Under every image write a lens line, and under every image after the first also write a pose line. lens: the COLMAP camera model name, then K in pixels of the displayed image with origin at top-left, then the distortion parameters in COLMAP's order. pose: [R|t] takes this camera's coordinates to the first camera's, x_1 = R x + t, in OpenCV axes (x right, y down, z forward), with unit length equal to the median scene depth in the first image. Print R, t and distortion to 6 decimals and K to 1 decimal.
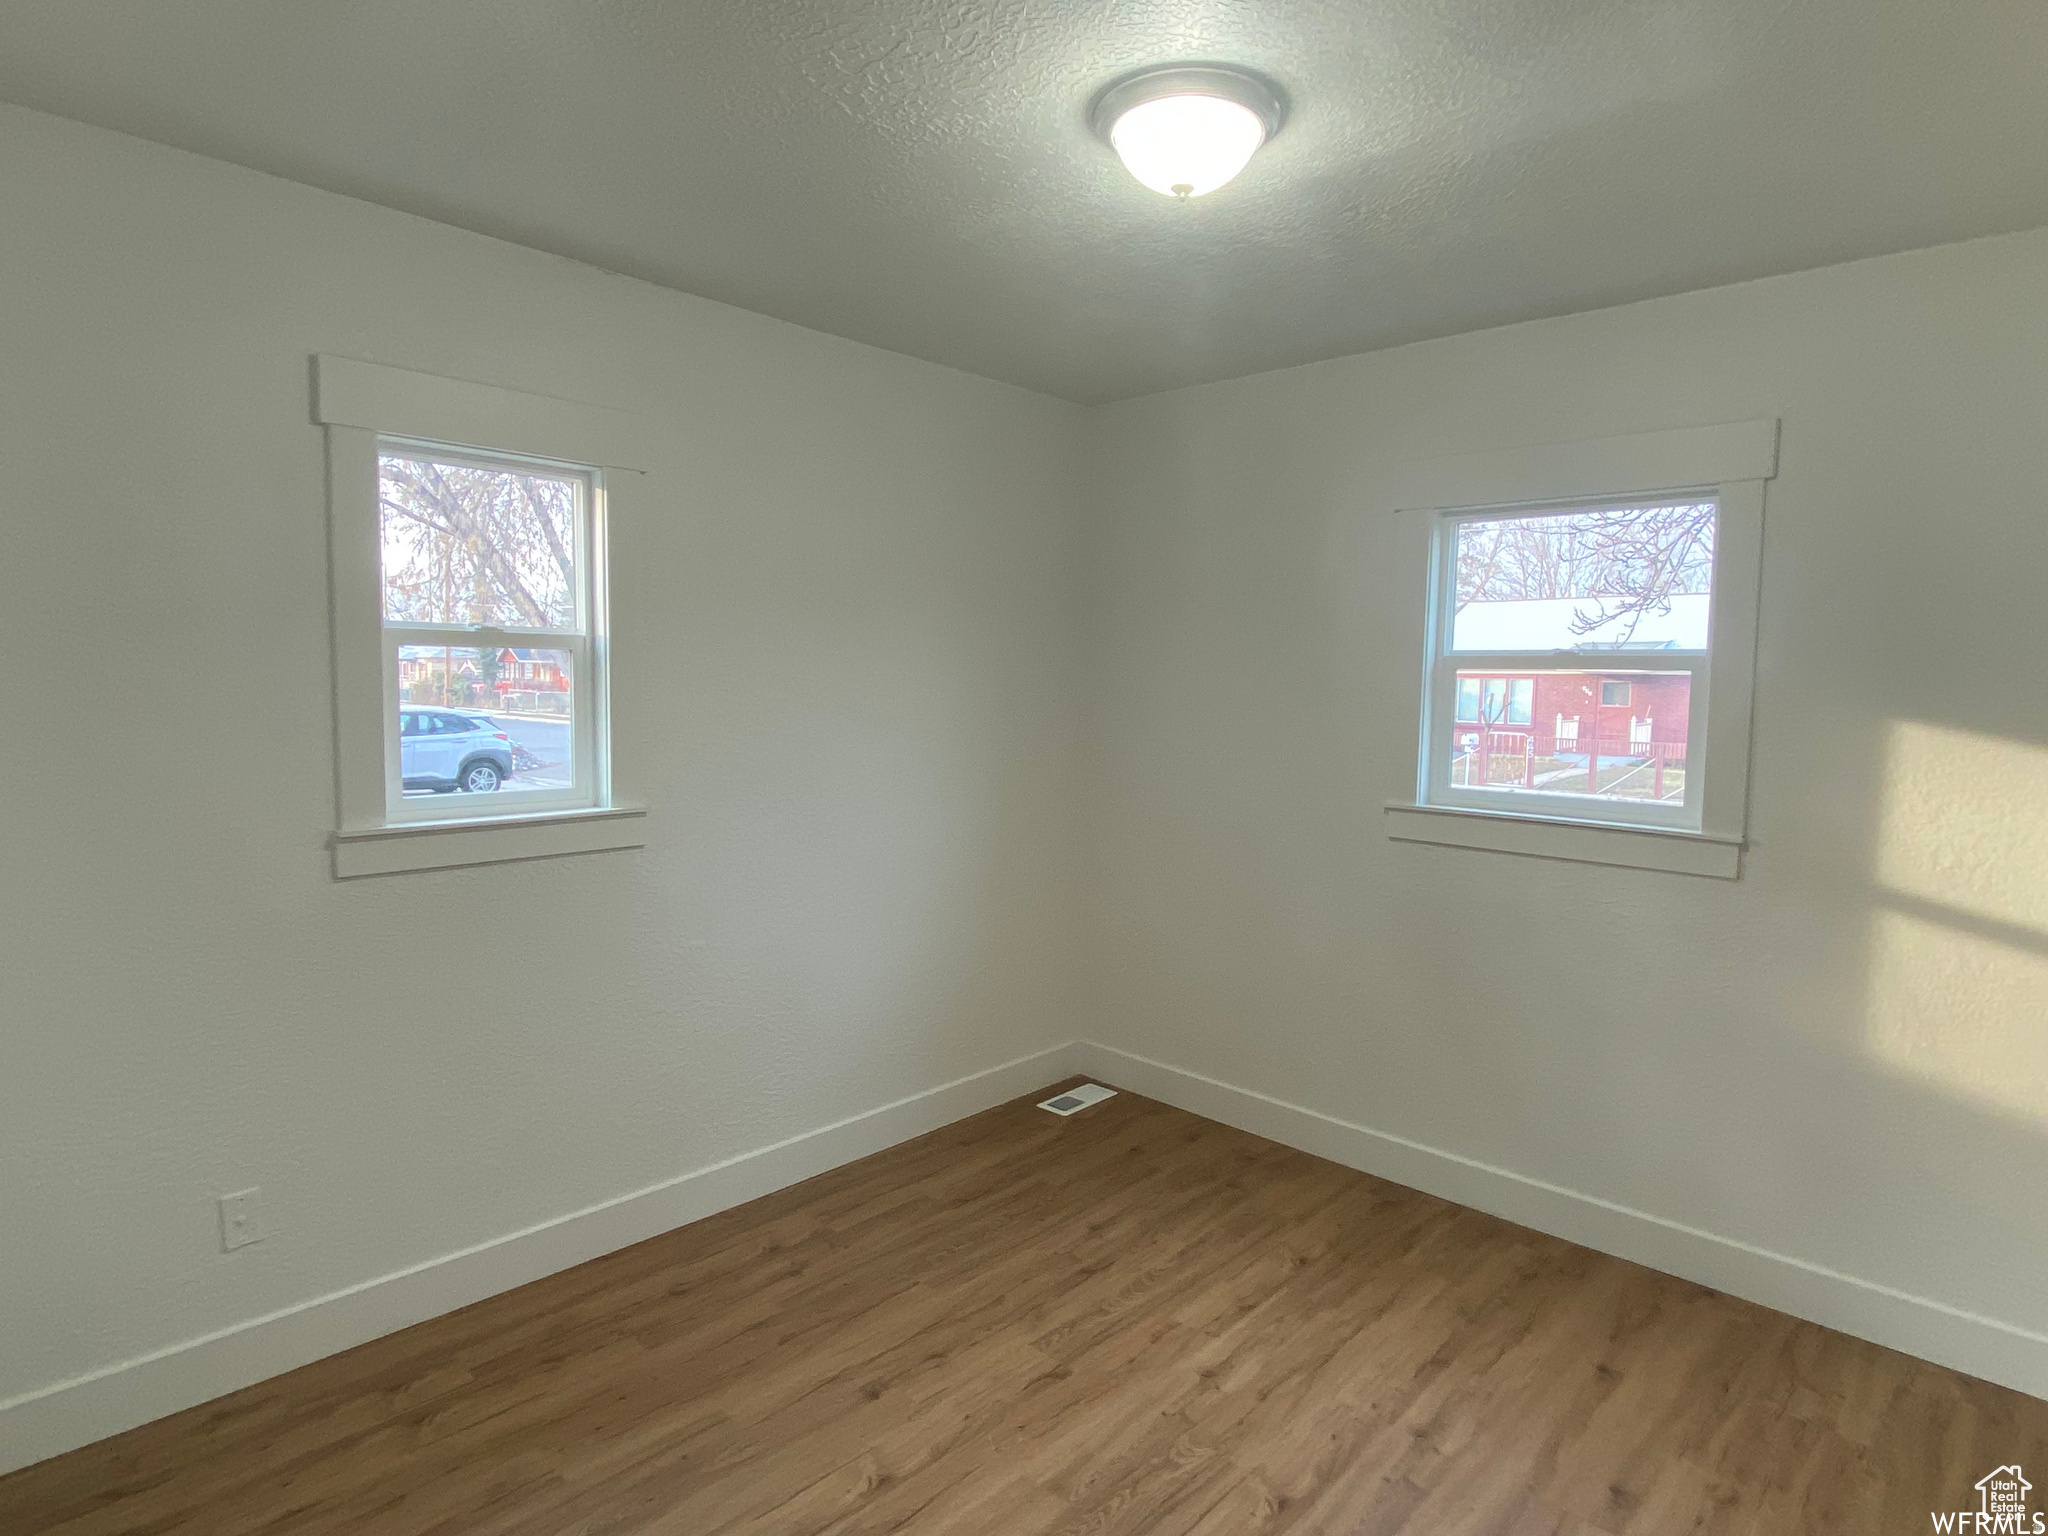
lens RADIAL K [[1162.9, 0, 1011.5], [0, 1162.9, 761.4], [0, 0, 1]] dist [0.037020, -0.040972]
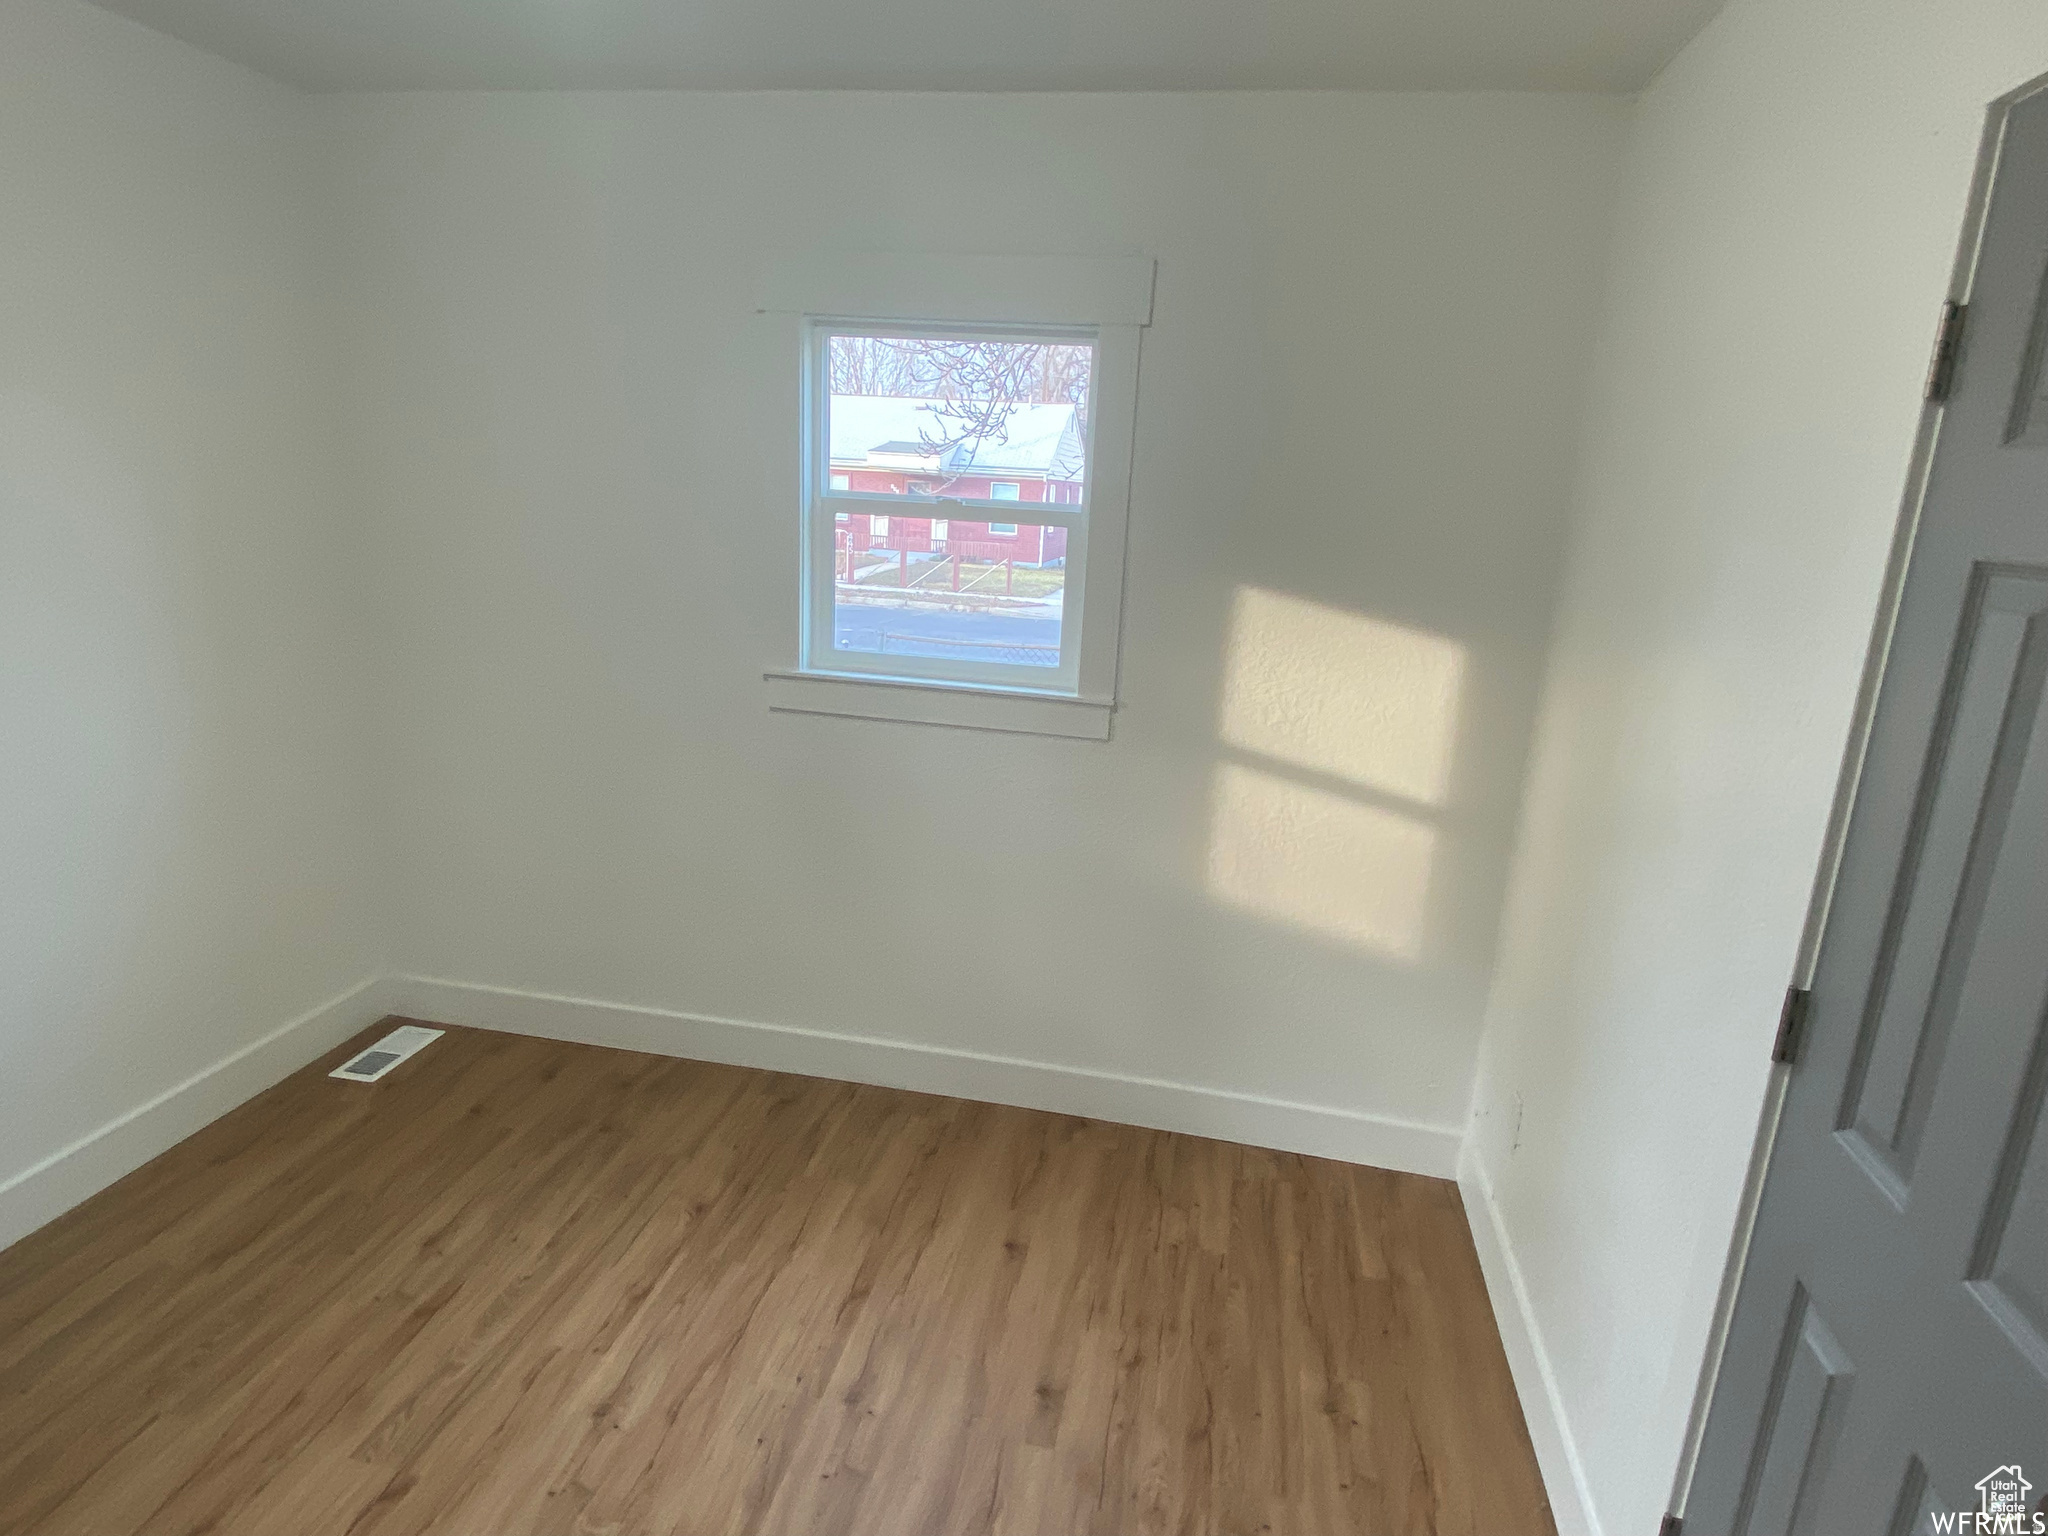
lens RADIAL K [[1147.5, 0, 1025.2], [0, 1147.5, 759.6], [0, 0, 1]] dist [0.055088, -0.061541]
pose [[0.838716, -0.100287, 0.535256, 0.024789], [0.000847, 0.983136, 0.182875, -0.065031], [-0.544569, -0.152927, 0.824656, 0.218954]]
